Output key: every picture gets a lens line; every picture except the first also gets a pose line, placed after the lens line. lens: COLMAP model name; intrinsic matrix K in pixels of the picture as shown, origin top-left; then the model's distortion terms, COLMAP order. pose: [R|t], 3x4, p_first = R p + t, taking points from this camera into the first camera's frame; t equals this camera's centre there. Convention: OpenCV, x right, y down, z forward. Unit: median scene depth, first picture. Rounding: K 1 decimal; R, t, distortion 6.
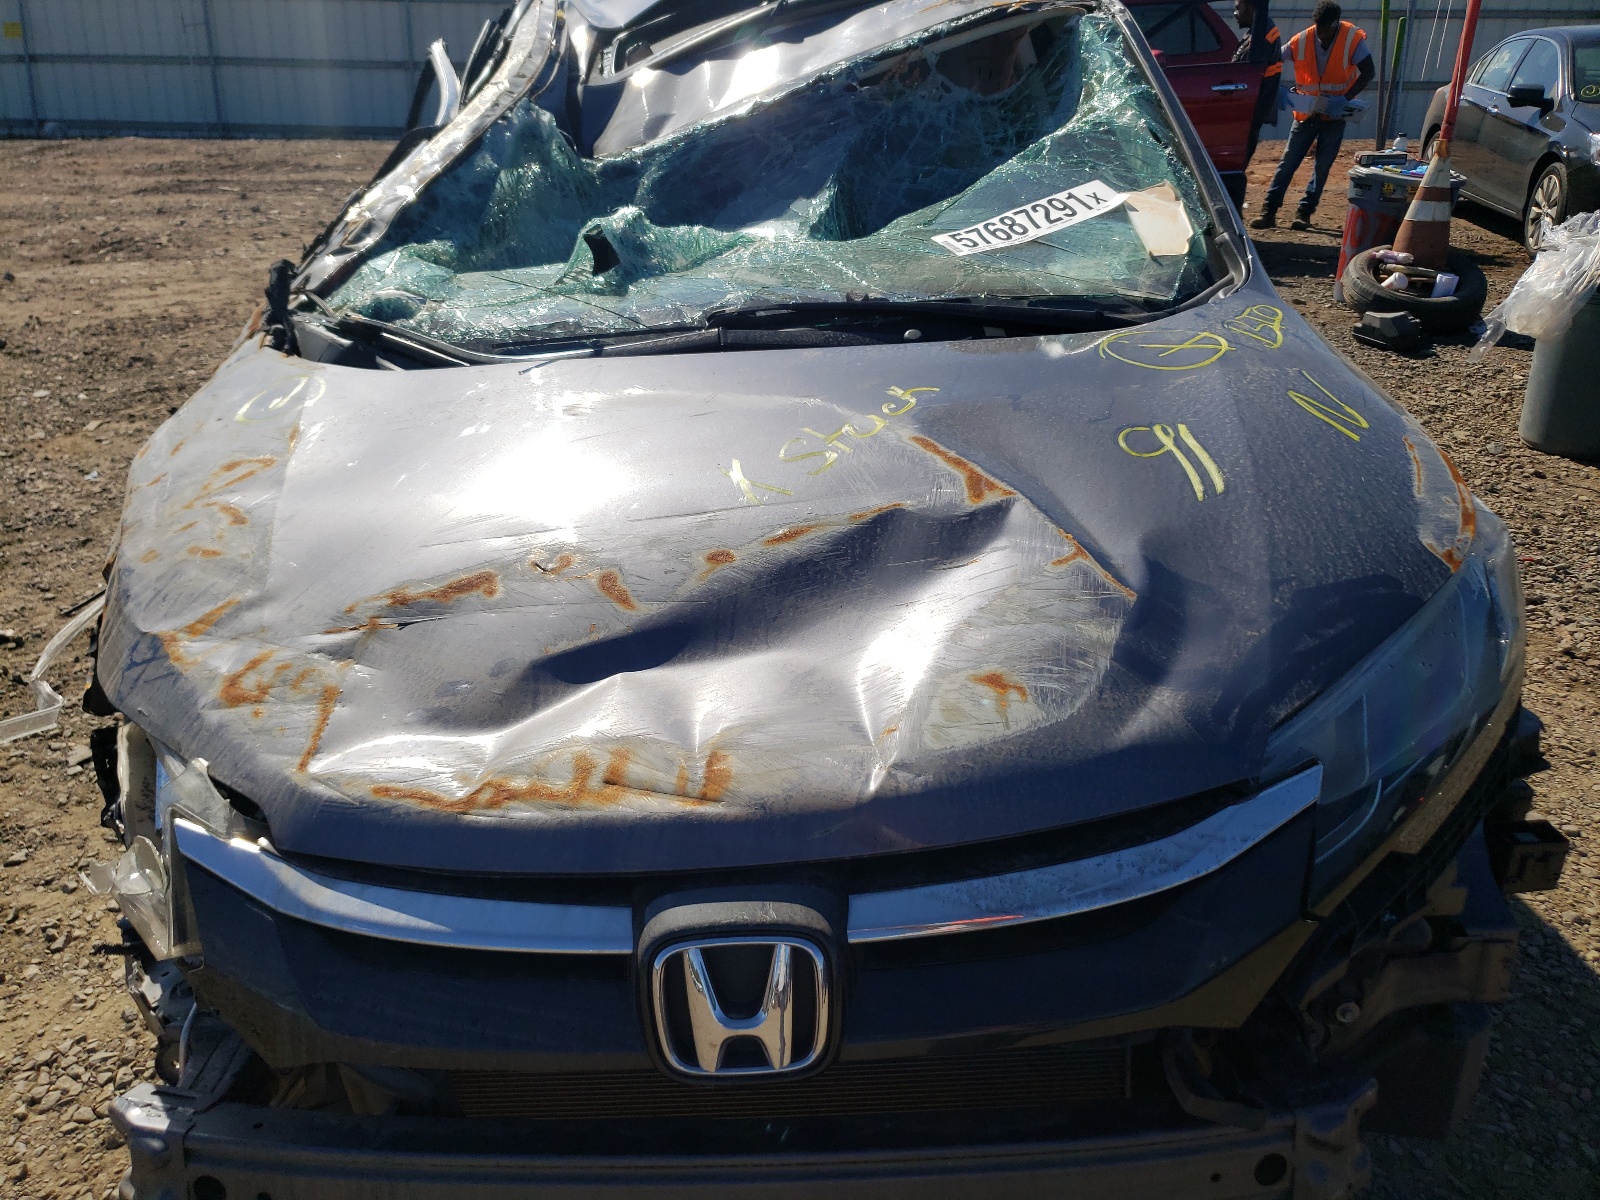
lens RADIAL K [[1247.8, 0, 813.3], [0, 1247.8, 580.4], [0, 0, 1]] dist [0.006419, 0.004695]
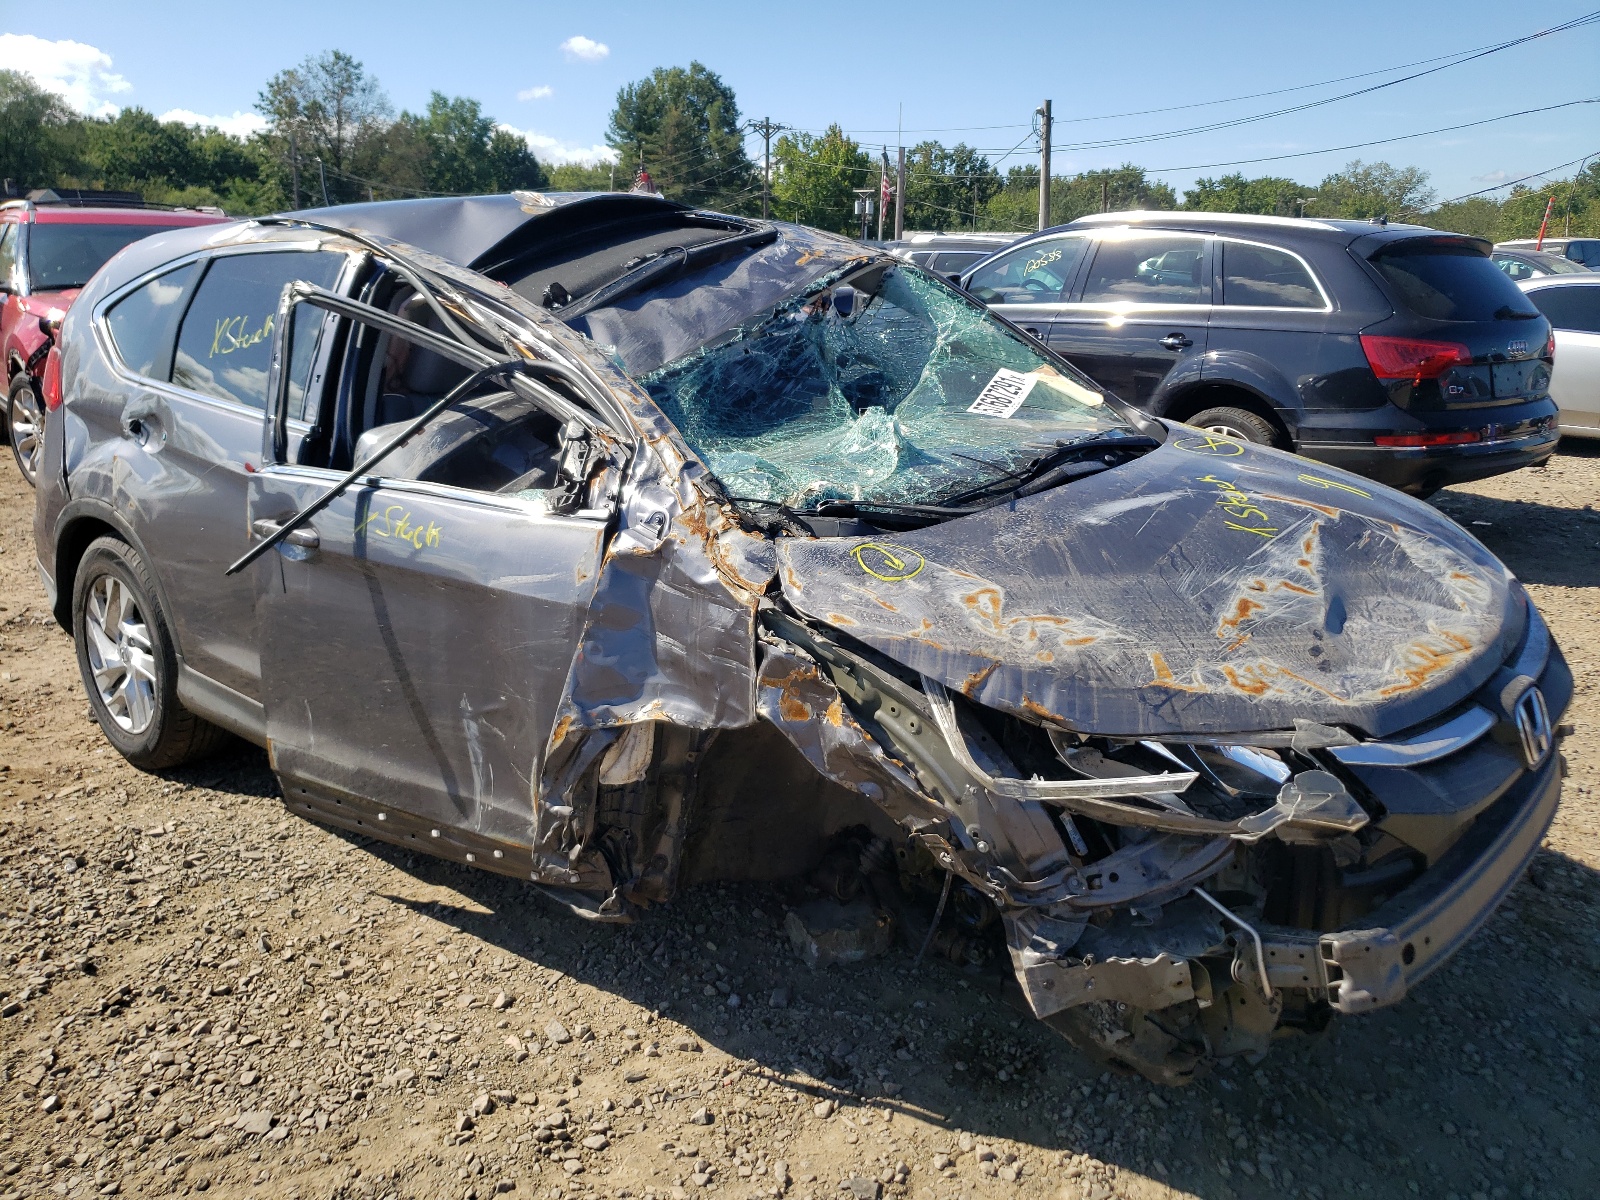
lens RADIAL K [[1247.8, 0, 813.3], [0, 1247.8, 580.4], [0, 0, 1]] dist [0.006419, 0.004695]
pose [[0.680470, -0.182760, 0.709619, -1.359002], [0.291643, 0.955942, -0.033463, -0.105546], [-0.672239, 0.229726, 0.703790, 0.155937]]
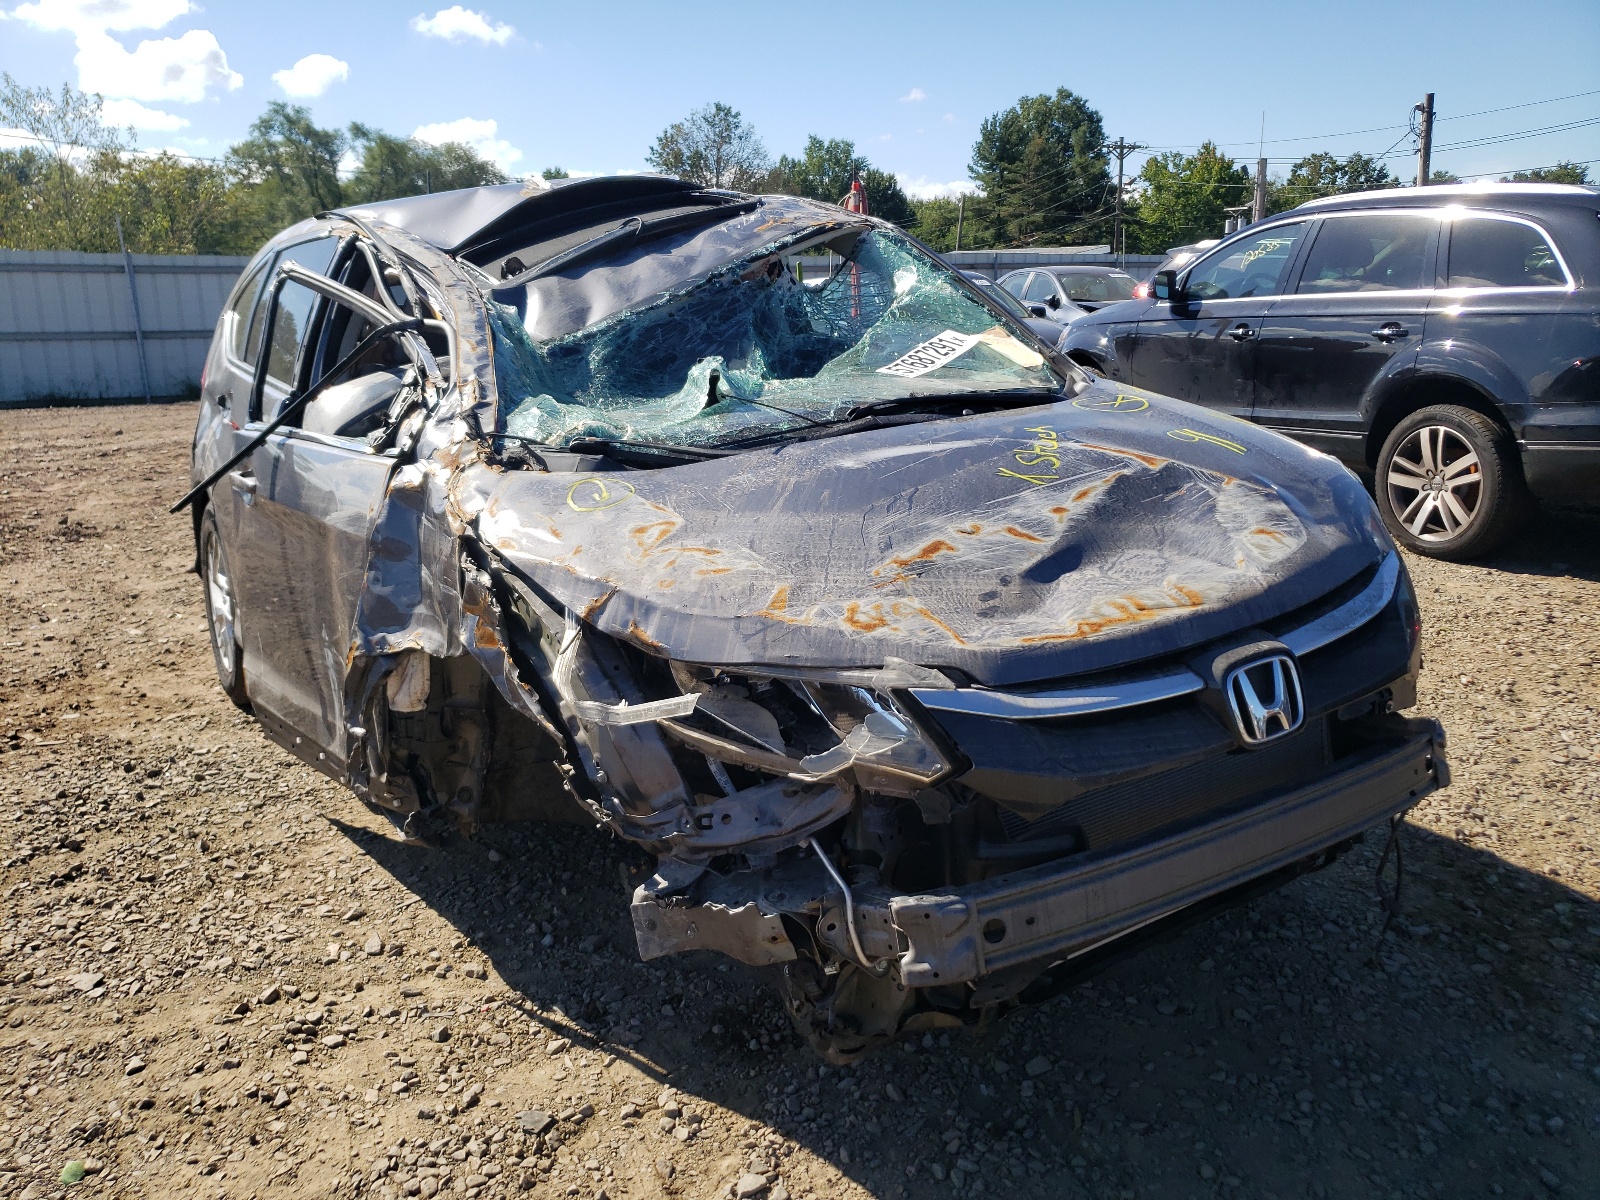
lens RADIAL K [[1241.4, 0, 800.0], [0, 1241.4, 600.0], [0, 0, 1]] dist [0.007930, 0.000008]
pose [[0.863651, -0.144853, 0.482829, -0.849553], [0.227768, 0.966609, -0.117425, 0.150130], [-0.449697, 0.211387, 0.867806, -0.157958]]
